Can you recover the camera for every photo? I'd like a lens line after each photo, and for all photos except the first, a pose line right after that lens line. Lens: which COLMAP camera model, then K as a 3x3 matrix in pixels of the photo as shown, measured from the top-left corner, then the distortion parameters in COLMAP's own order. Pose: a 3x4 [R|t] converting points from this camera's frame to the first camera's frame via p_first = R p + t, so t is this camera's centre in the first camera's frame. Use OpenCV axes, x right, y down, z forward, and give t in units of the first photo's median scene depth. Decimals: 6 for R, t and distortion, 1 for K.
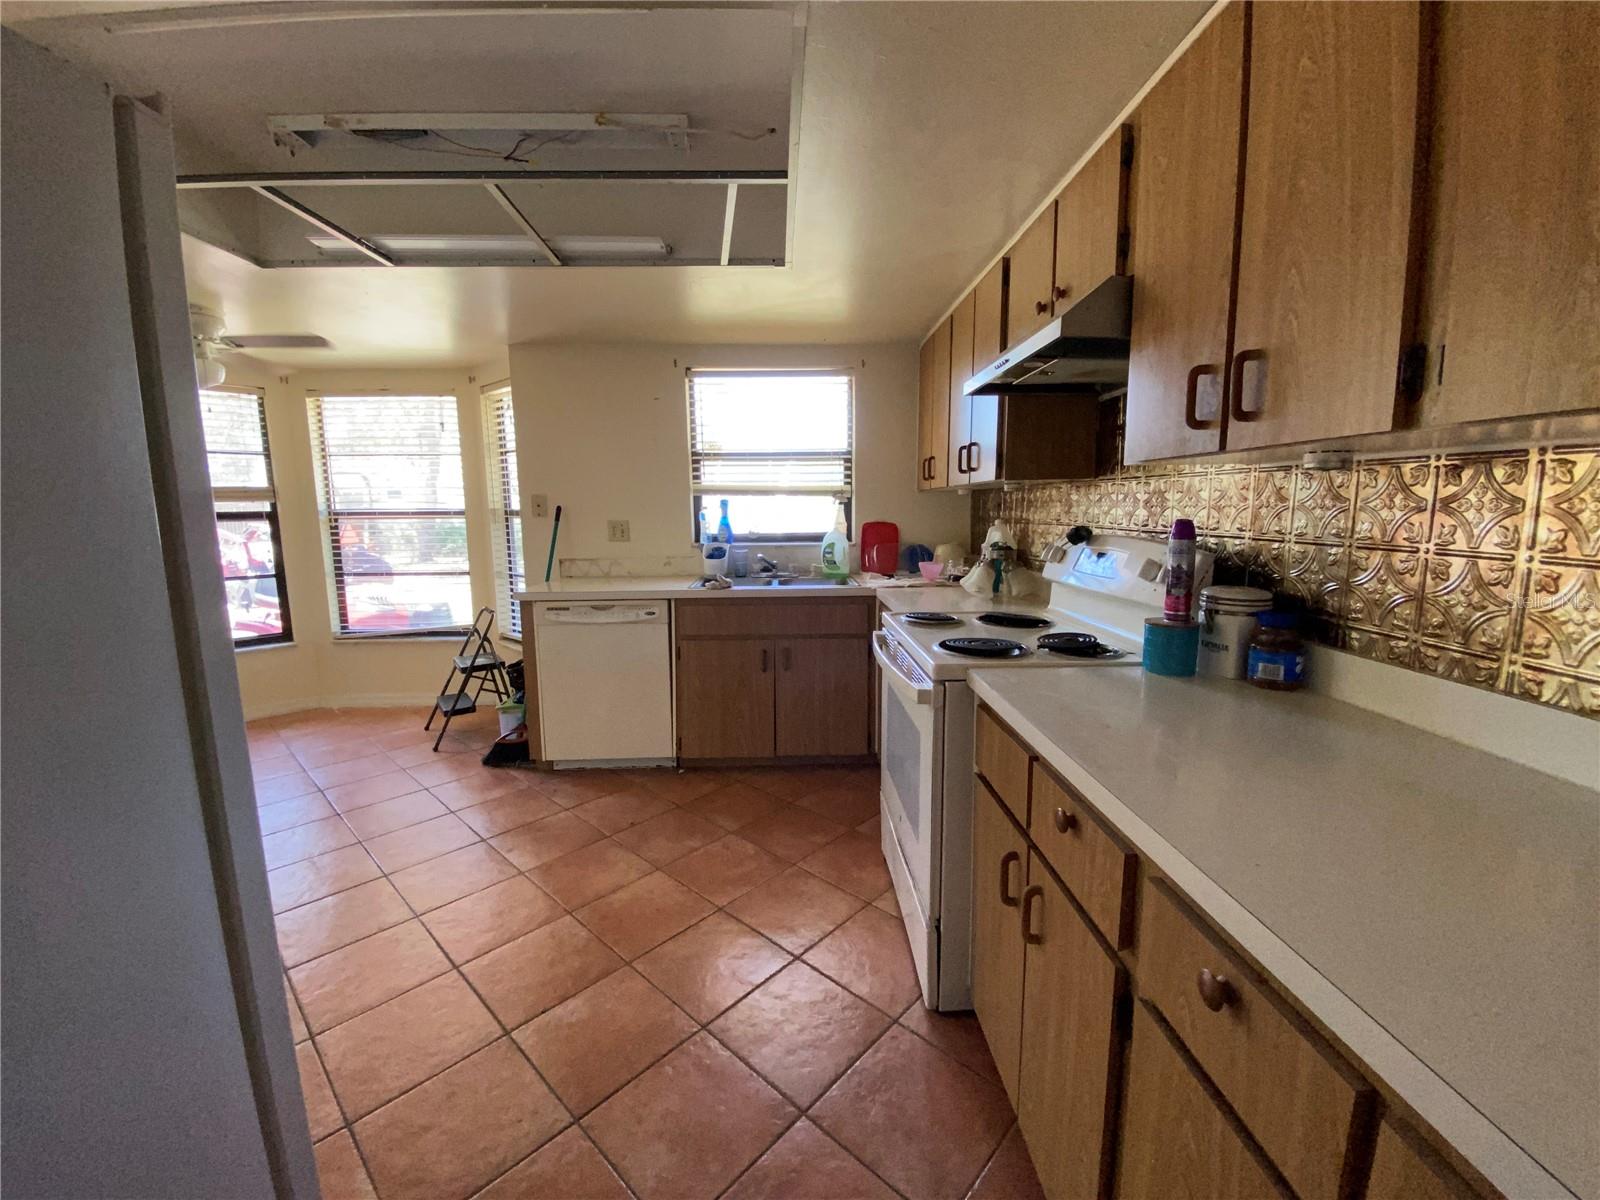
lens RADIAL K [[646.8, 0, 800.1], [0, 646.8, 602.1], [0, 0, 1]] dist [0.001164, -0.002849]
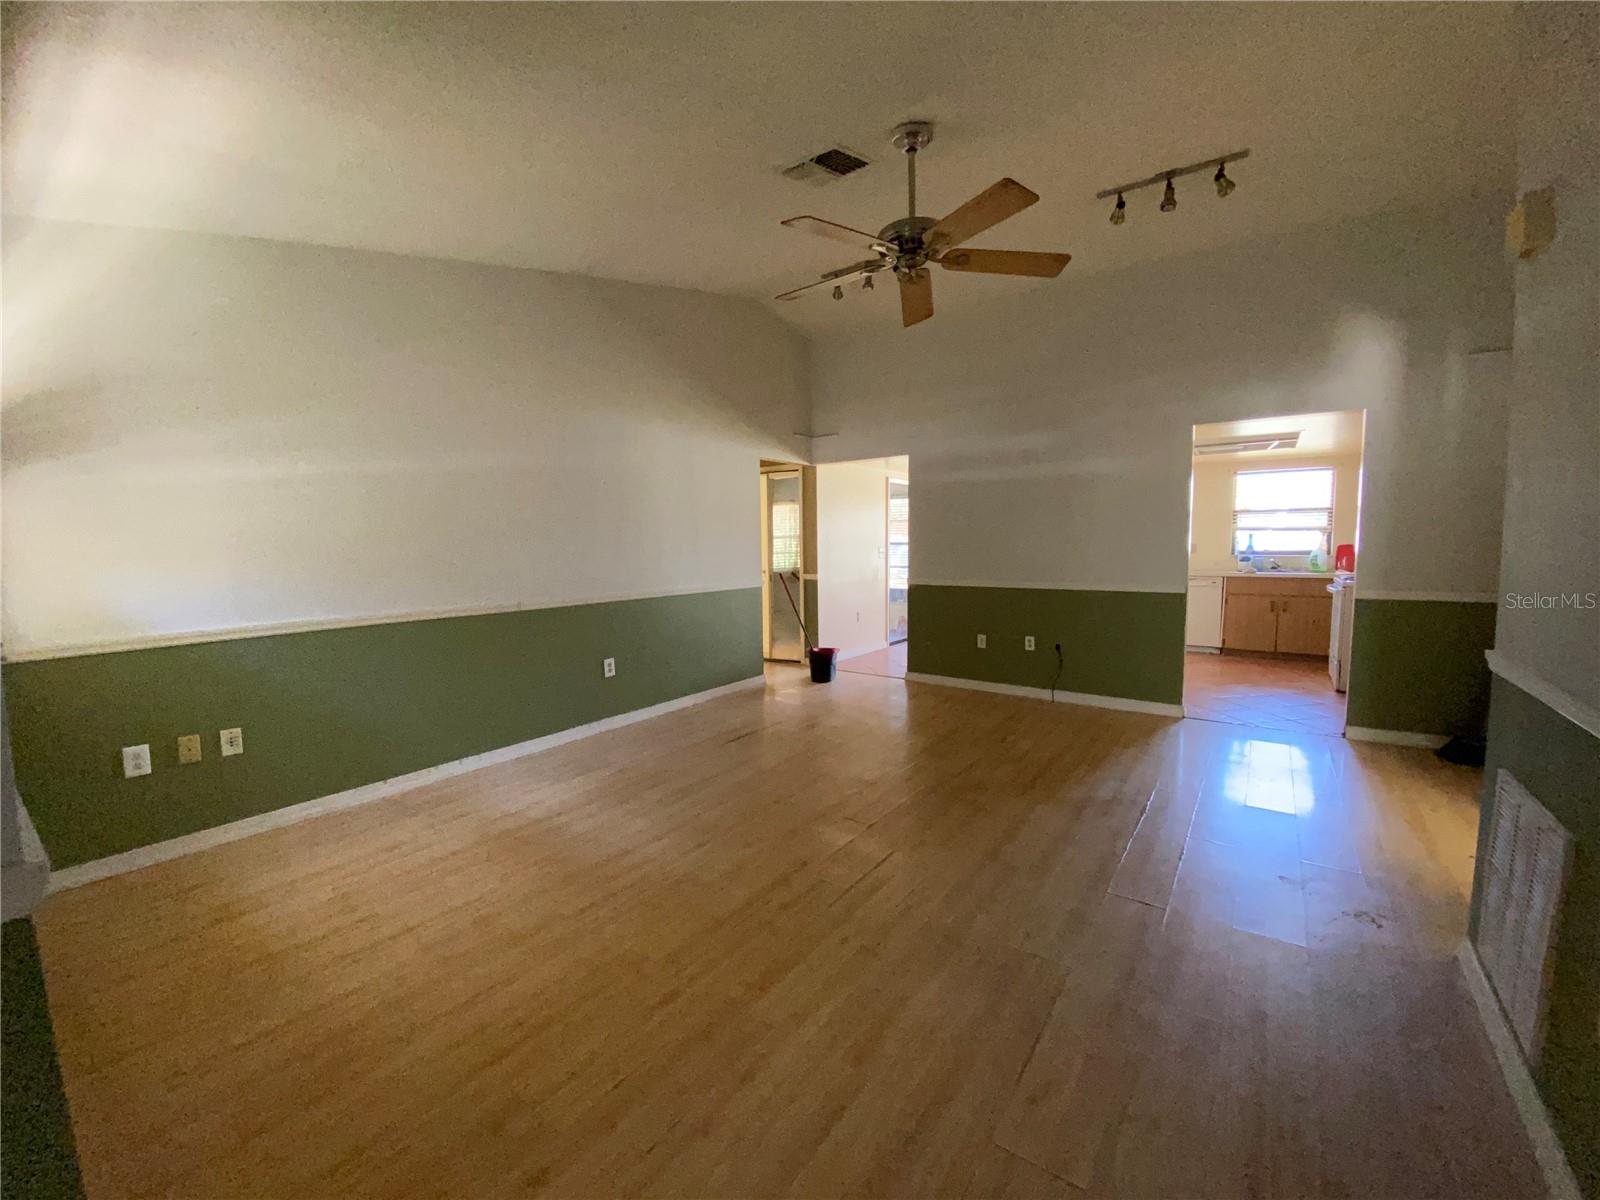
lens RADIAL K [[646.8, 0, 802.9], [0, 646.8, 600.7], [0, 0, 1]] dist [0.001164, -0.002849]
pose [[0.797020, 0.054413, -0.601497, -0.004992], [-0.082978, 0.996354, -0.019818, 0.206909], [0.598226, 0.065707, 0.798629, -1.438031]]
